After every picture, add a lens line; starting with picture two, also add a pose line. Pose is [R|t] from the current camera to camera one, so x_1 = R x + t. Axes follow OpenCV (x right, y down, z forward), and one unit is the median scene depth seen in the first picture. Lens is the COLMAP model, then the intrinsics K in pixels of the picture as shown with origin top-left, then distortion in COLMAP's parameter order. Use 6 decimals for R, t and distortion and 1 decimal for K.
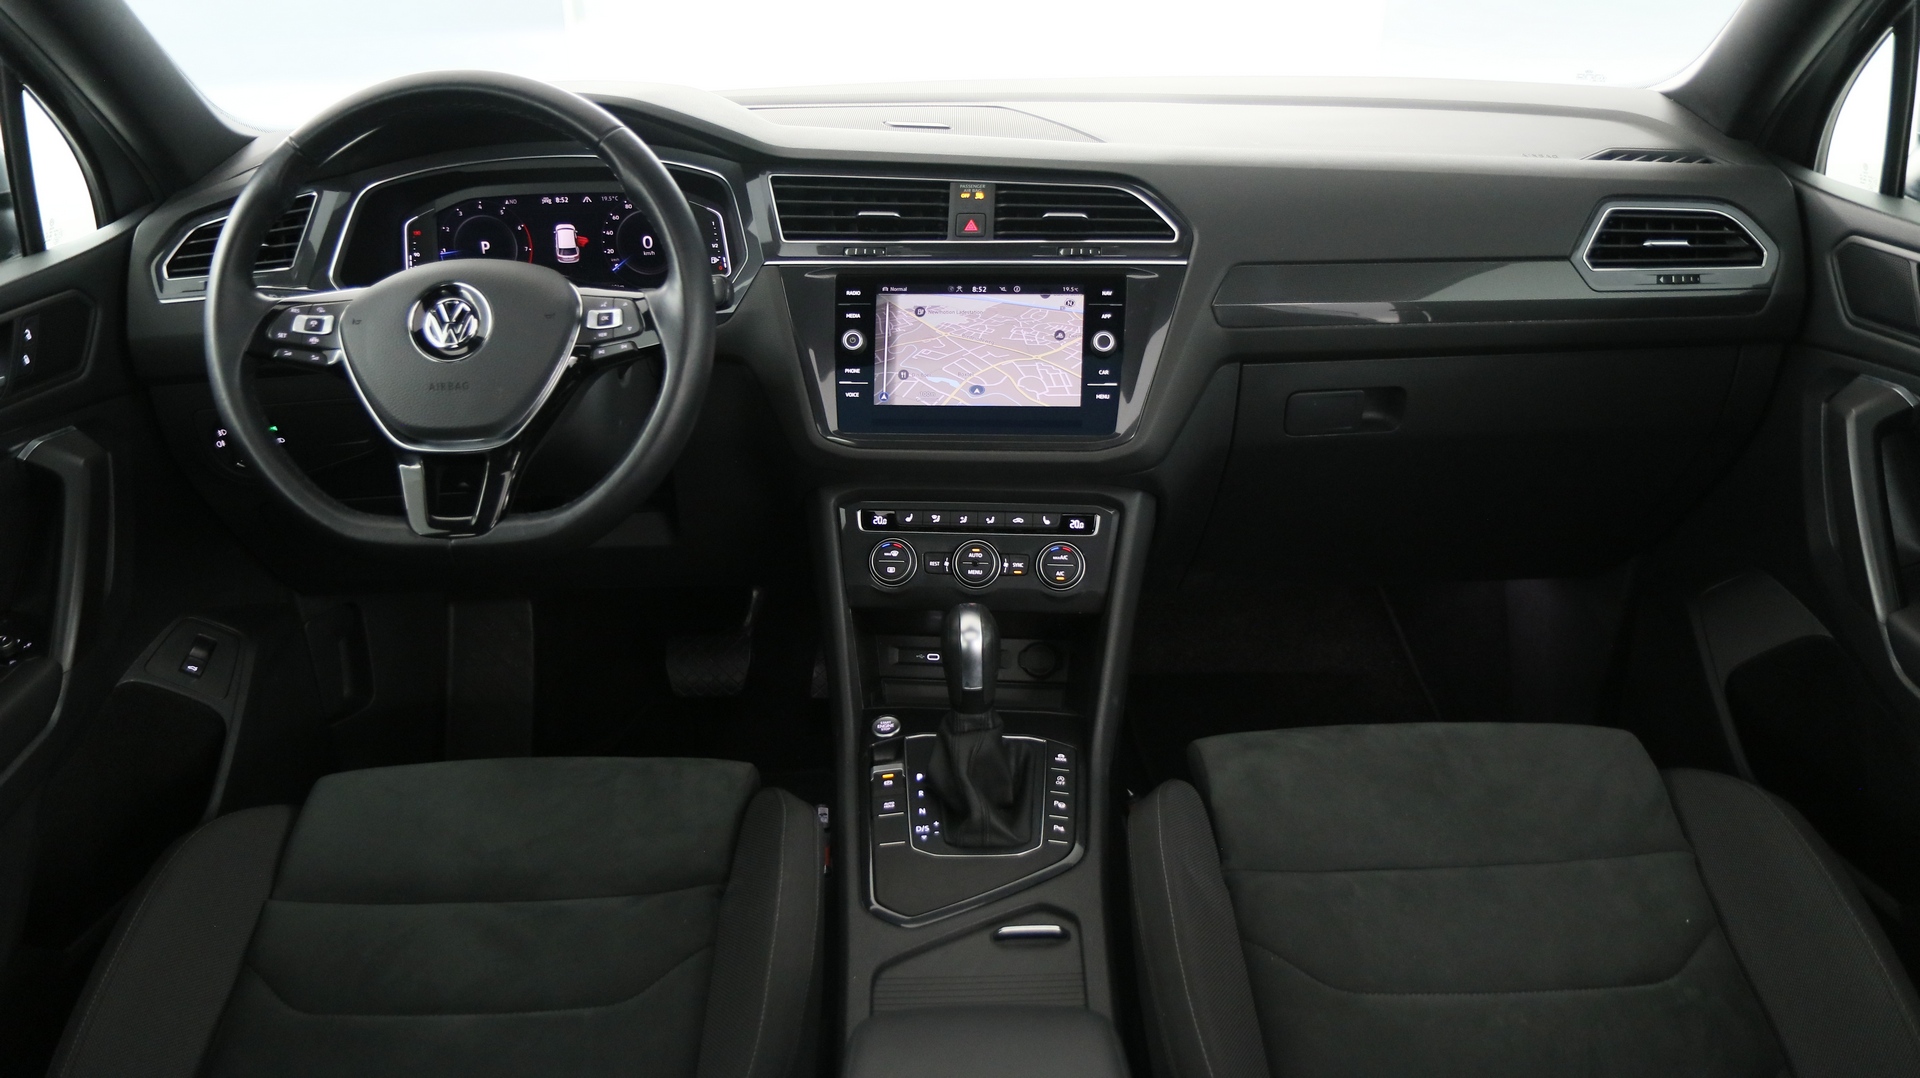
lens RADIAL K [[1463.0, 0, 961.0], [0, 1463.0, 548.5], [0, 0, 1]] dist [-0.028938, 0.005698]
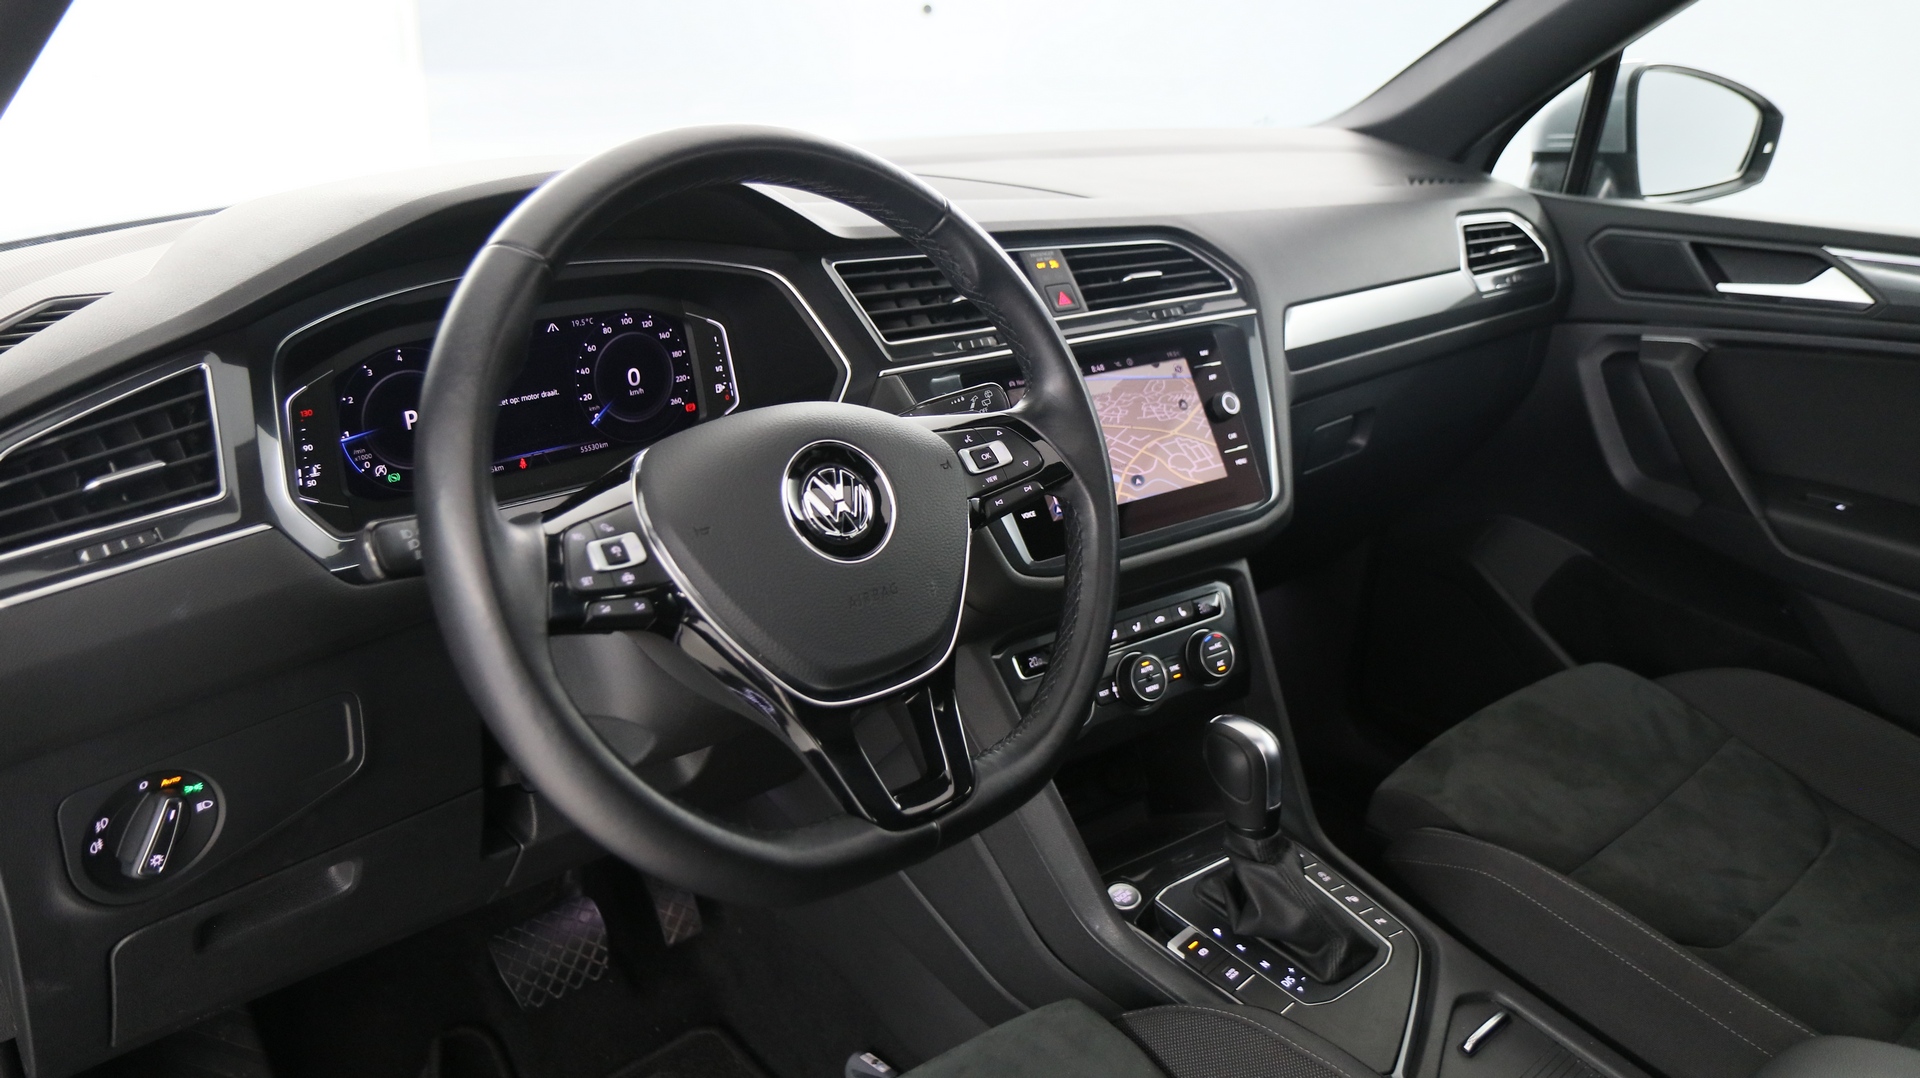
lens RADIAL K [[1463.0, 0, 961.0], [0, 1463.0, 548.5], [0, 0, 1]] dist [-0.028938, 0.005698]
pose [[0.744288, -0.212084, 0.633290, -0.614424], [0.253046, 0.967092, 0.026473, -0.117049], [-0.618064, 0.140548, 0.773462, 0.394433]]
